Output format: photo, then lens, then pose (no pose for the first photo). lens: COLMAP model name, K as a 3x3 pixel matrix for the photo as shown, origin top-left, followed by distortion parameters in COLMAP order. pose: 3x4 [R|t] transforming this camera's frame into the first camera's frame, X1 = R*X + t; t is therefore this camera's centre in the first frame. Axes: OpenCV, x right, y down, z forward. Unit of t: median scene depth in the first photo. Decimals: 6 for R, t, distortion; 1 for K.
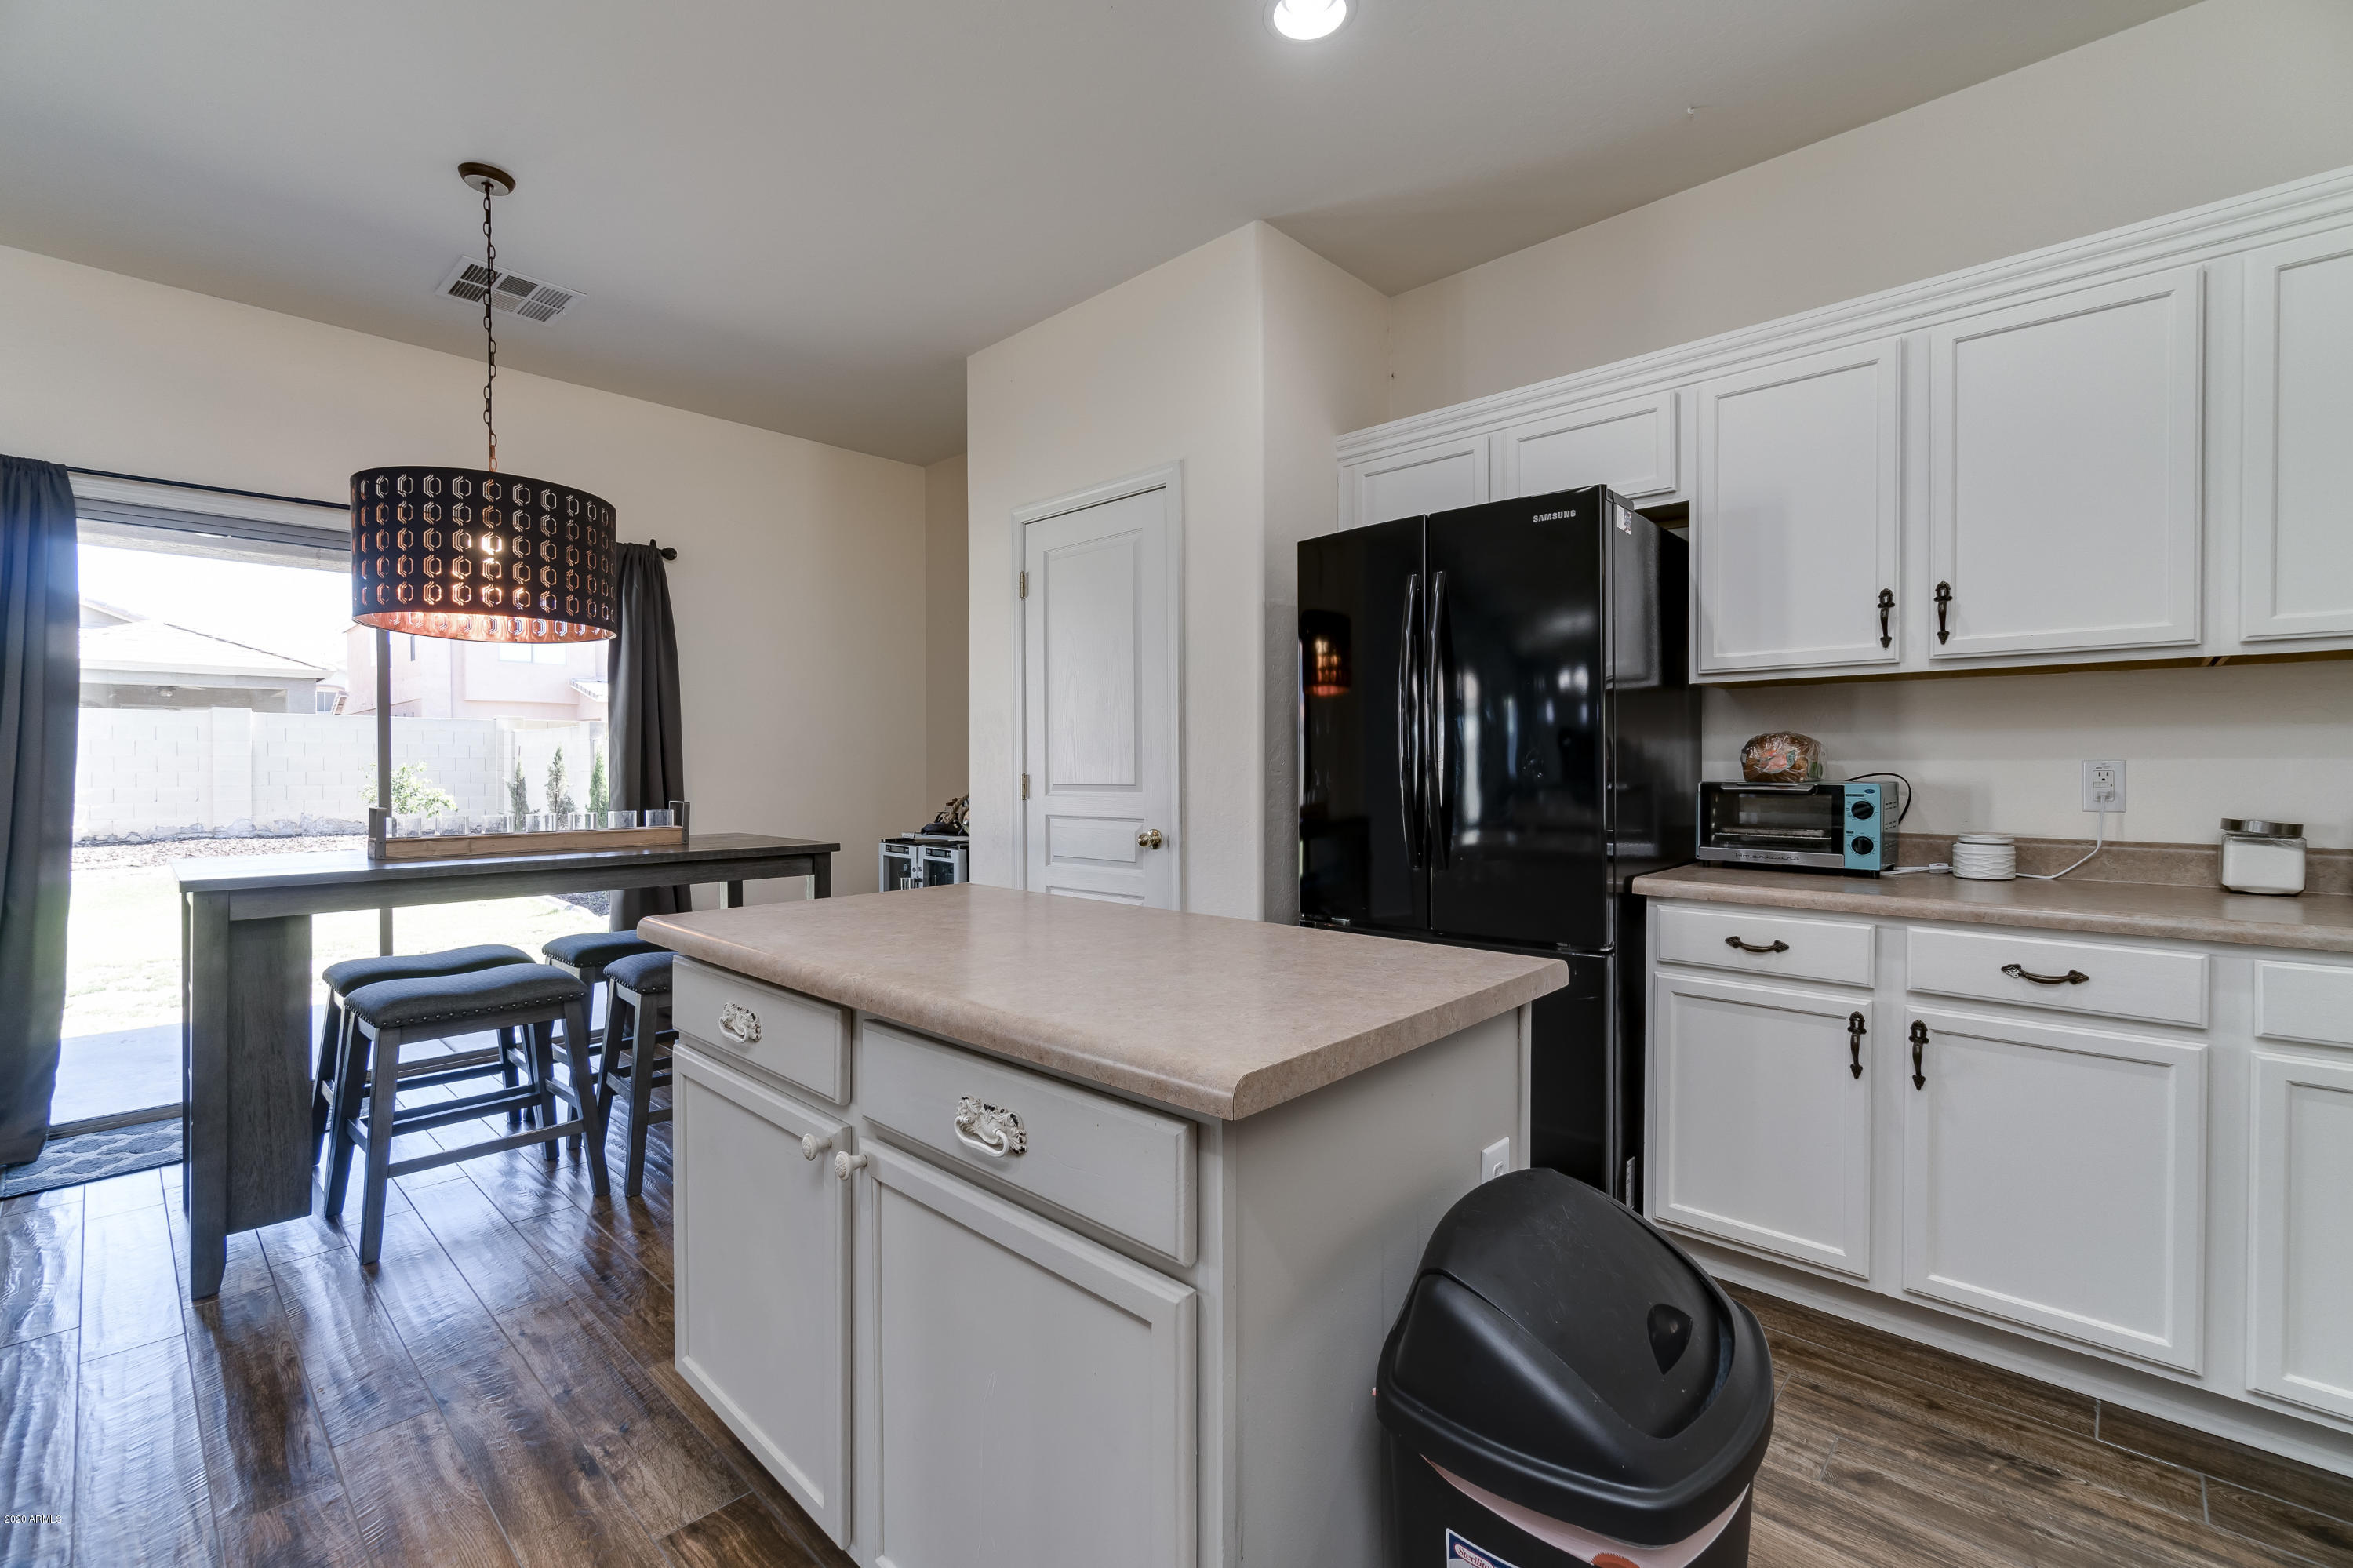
lens RADIAL K [[999.3, 0, 1151.7], [0, 999.3, 765.6], [0, 0, 1]] dist [-0.007092, 0.000222]
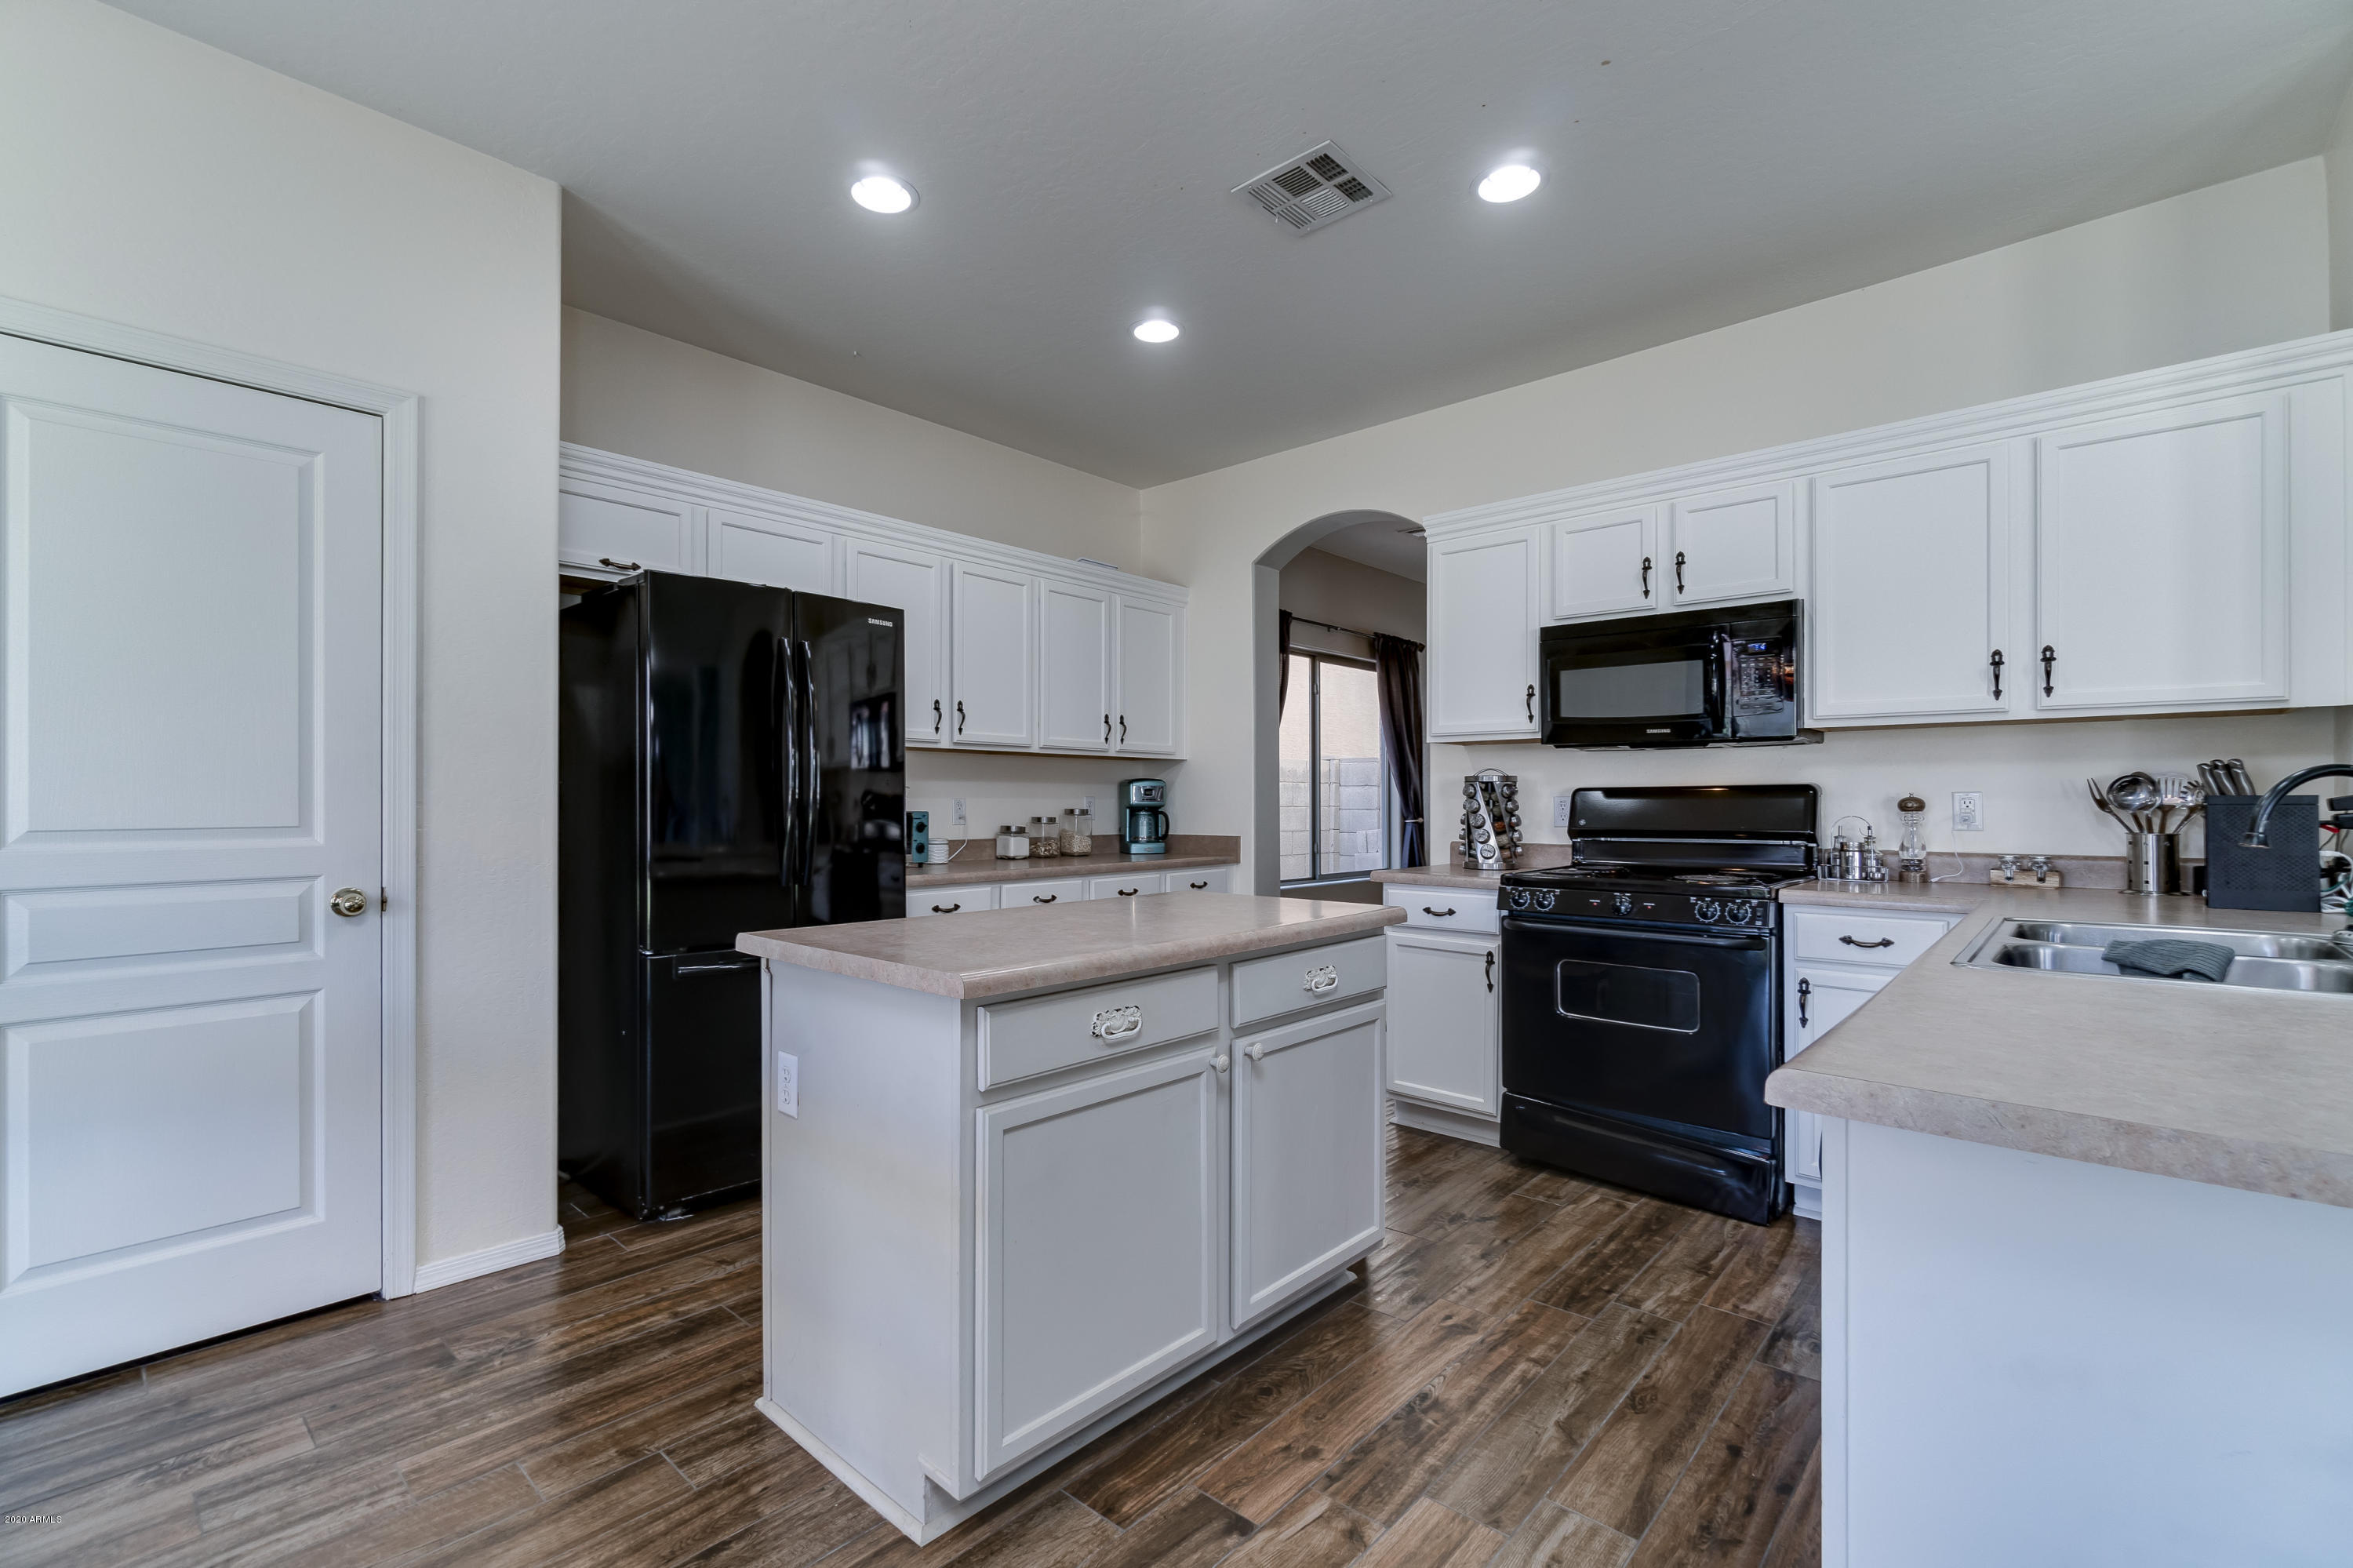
lens RADIAL K [[1012.0, 0, 1143.1], [0, 1012.0, 784.1], [0, 0, 1]] dist [-0.016204, 0.000227]
pose [[-0.003517, 0.016725, 0.999854, -0.904735], [-0.003263, 0.999855, -0.016736, -0.000566], [-0.999988, -0.003321, -0.003462, 0.562373]]
